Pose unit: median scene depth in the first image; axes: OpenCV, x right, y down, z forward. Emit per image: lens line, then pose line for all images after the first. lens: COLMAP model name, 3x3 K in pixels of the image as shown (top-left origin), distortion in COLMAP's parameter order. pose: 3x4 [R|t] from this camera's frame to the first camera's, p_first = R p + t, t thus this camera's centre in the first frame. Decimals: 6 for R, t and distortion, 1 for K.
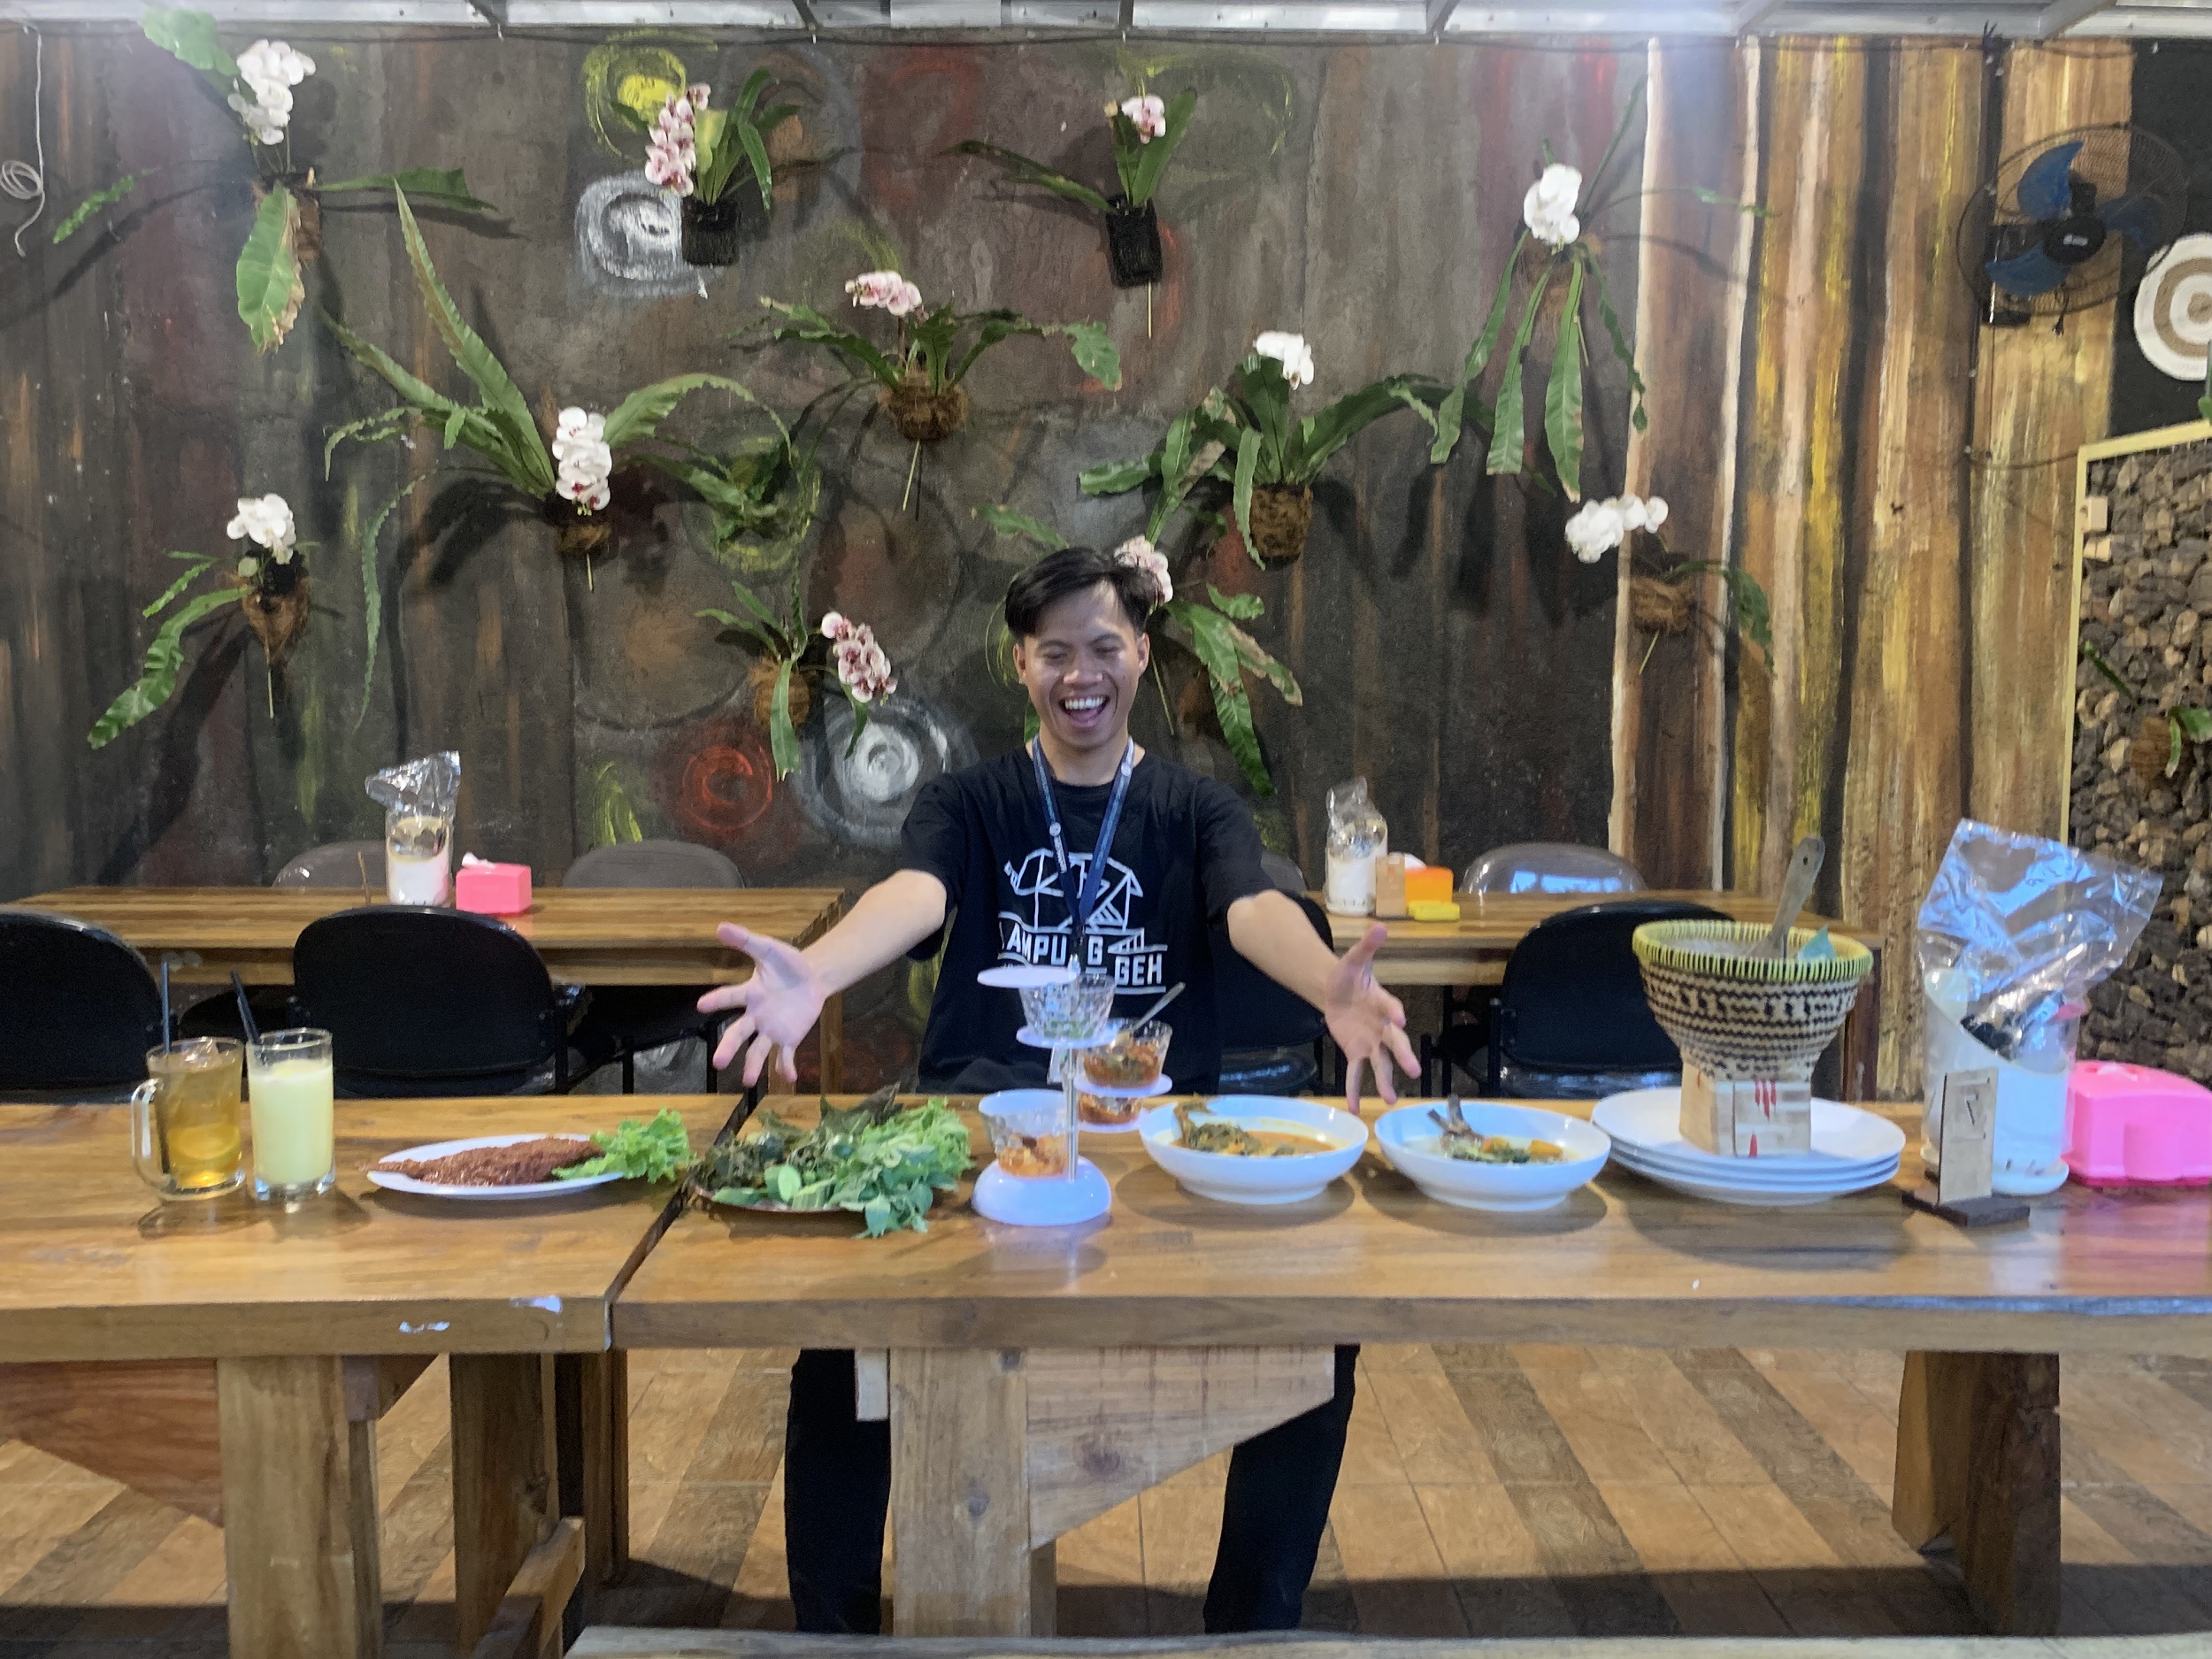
lens RADIAL K [[1682.3, 0, 1121.9], [0, 1682.3, 807.0], [0, 0, 1]] dist [-0.007450, -0.011193]
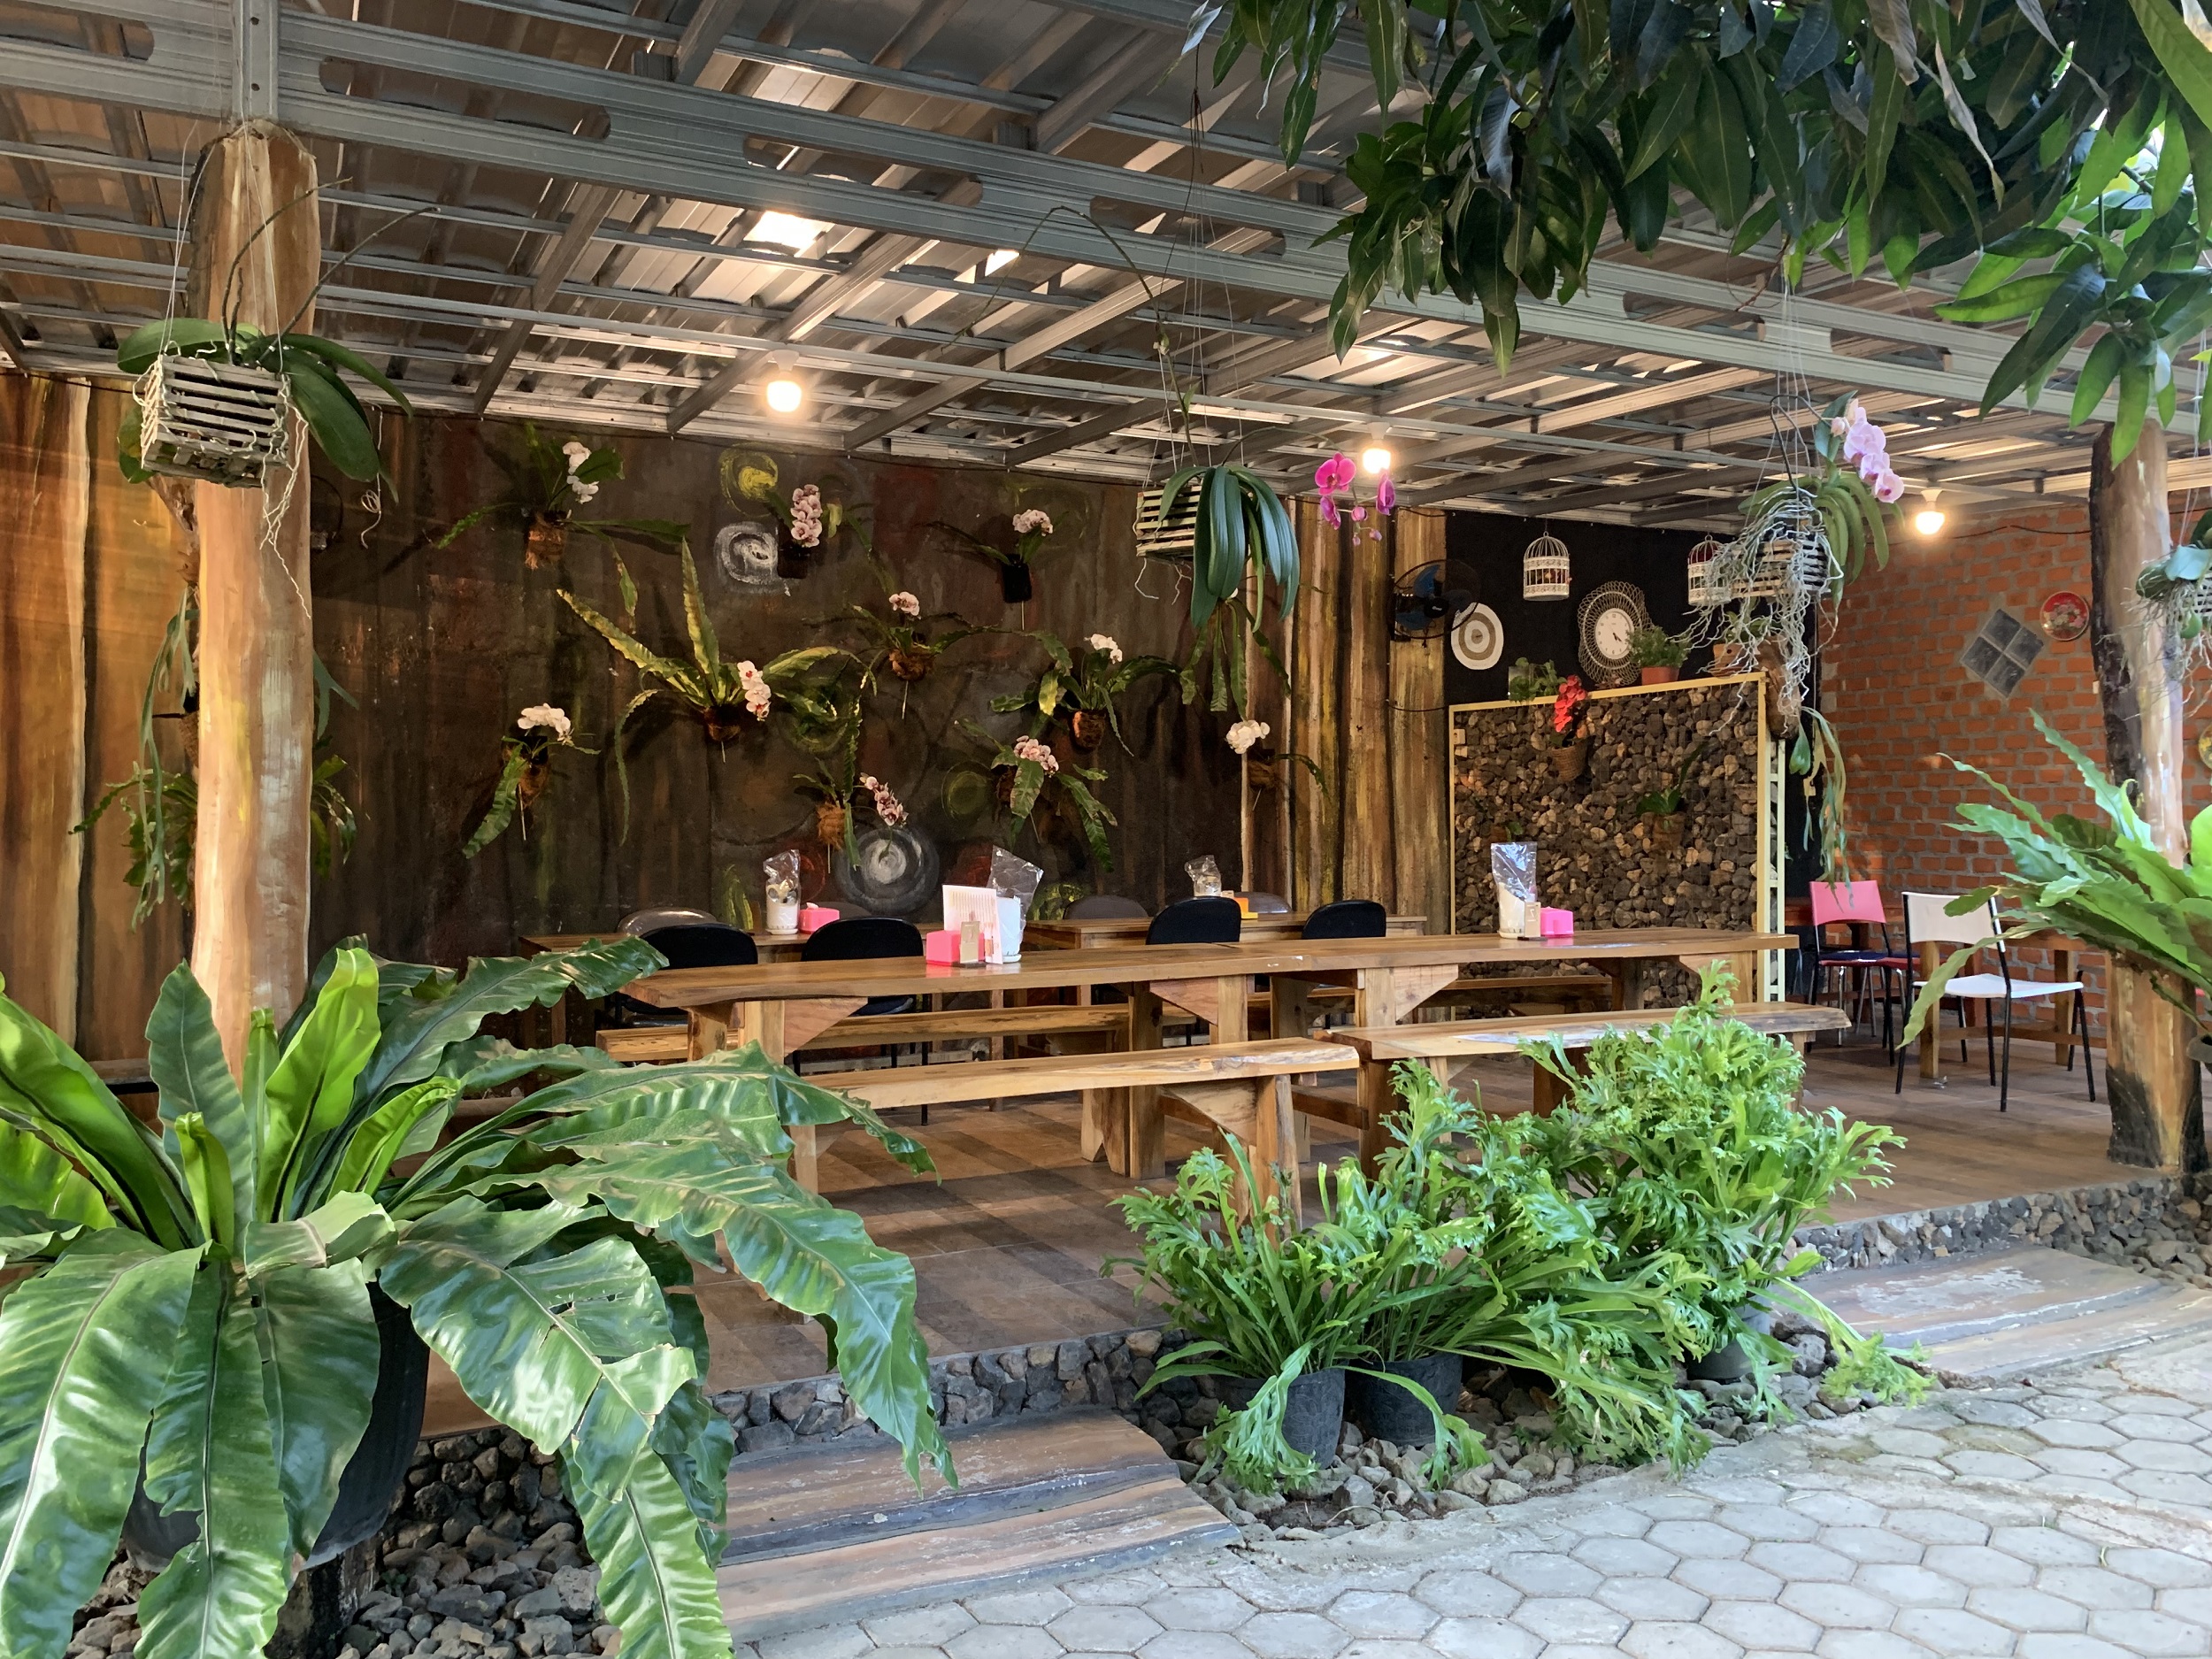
lens RADIAL K [[1682.3, 0, 1094.5], [0, 1682.3, 836.5], [0, 0, 1]] dist [-0.007450, -0.011193]
pose [[0.898700, -0.009254, 0.438466, -0.724662], [0.041732, 0.997045, -0.064492, 0.070220], [-0.436574, 0.076258, 0.896431, -0.676162]]
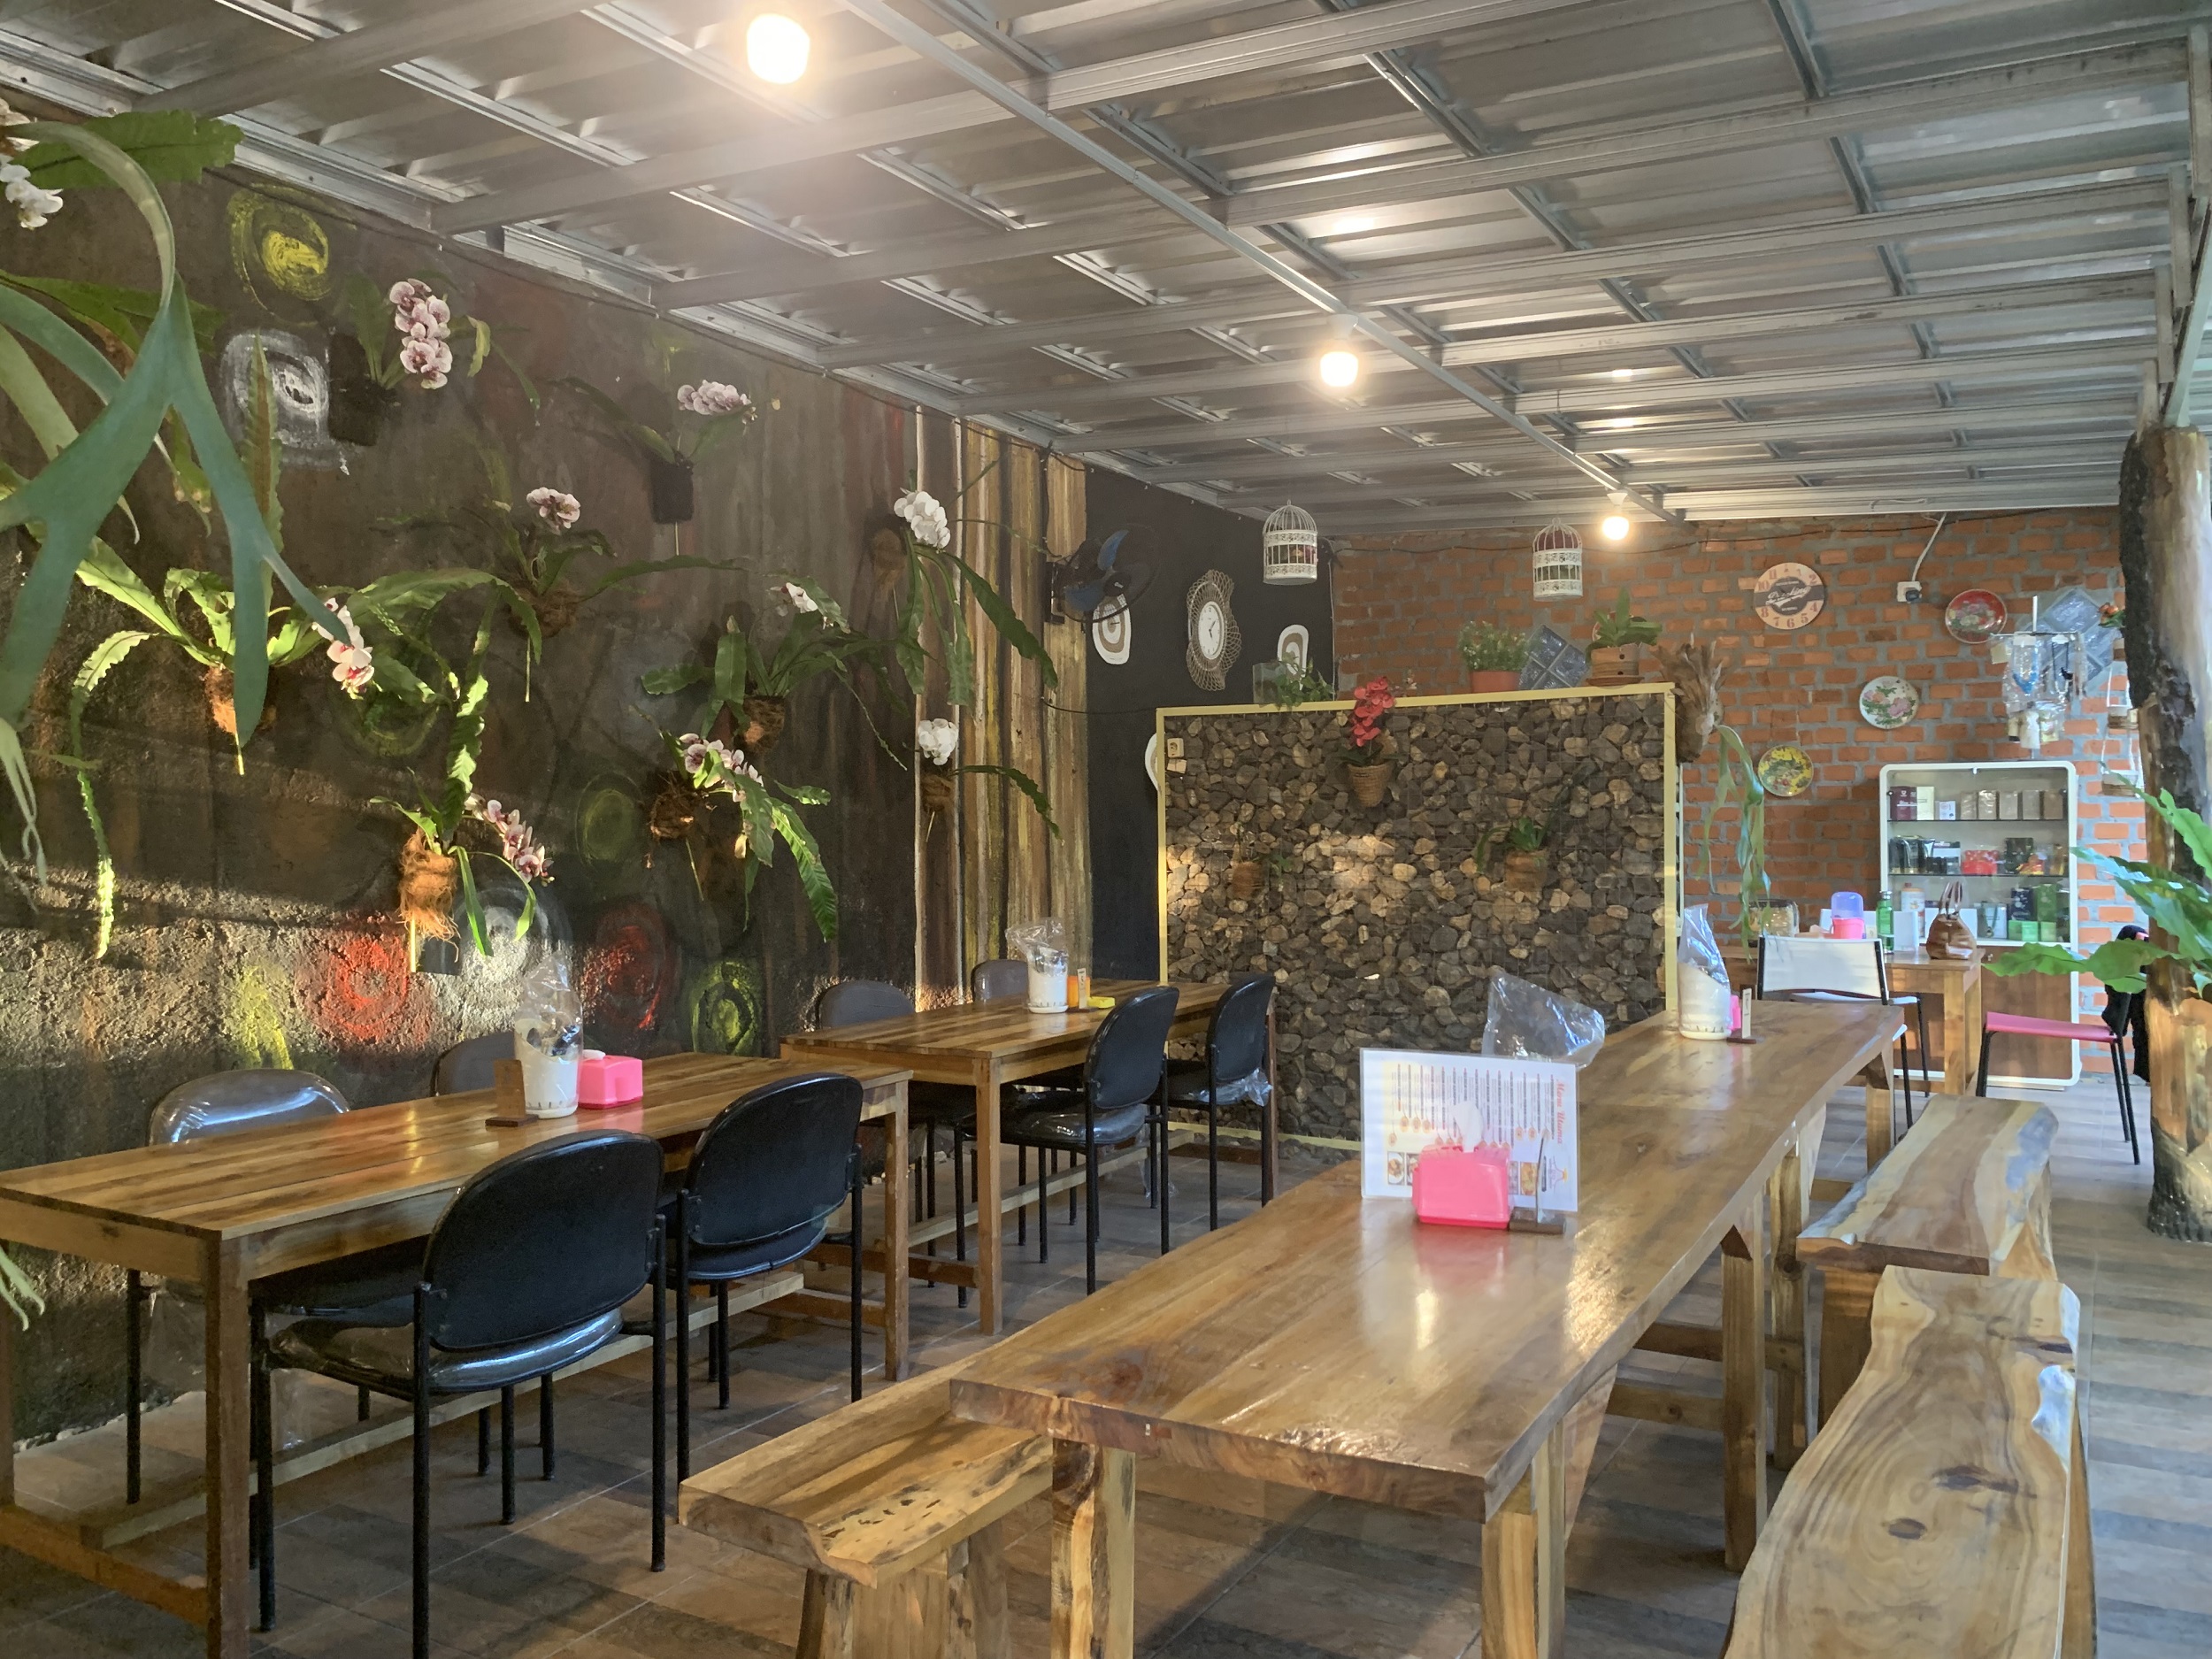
lens RADIAL K [[1682.3, 0, 1087.6], [0, 1682.3, 817.7], [0, 0, 1]] dist [-0.007450, -0.011193]
pose [[0.516496, -0.007682, 0.856255, -0.854113], [0.077547, 0.996270, -0.037838, -0.036018], [-0.852771, 0.085944, 0.515166, 0.151930]]
